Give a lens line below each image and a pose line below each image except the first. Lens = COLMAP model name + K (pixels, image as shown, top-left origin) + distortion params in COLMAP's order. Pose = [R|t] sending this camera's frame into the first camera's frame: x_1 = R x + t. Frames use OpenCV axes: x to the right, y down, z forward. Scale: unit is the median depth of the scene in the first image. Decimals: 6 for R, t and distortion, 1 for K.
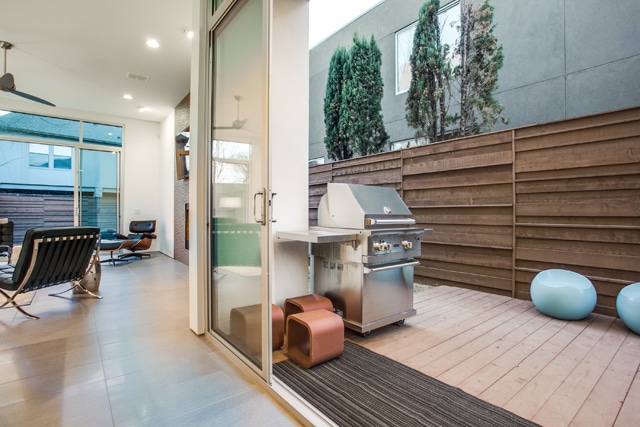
lens RADIAL K [[315.1, 0, 319.4], [0, 315.1, 212.1], [0, 0, 1]] dist [-0.037992, 0.000009]
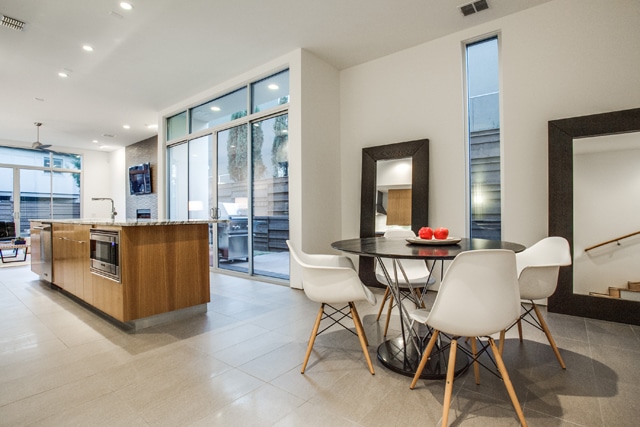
lens RADIAL K [[315.1, 0, 318.7], [0, 315.1, 215.9], [0, 0, 1]] dist [-0.037992, 0.000009]
pose [[0.974612, -0.010341, 0.223661, 0.117105], [0.008628, 0.999926, 0.008633, 0.001482], [-0.223733, -0.006484, 0.974629, -0.687342]]
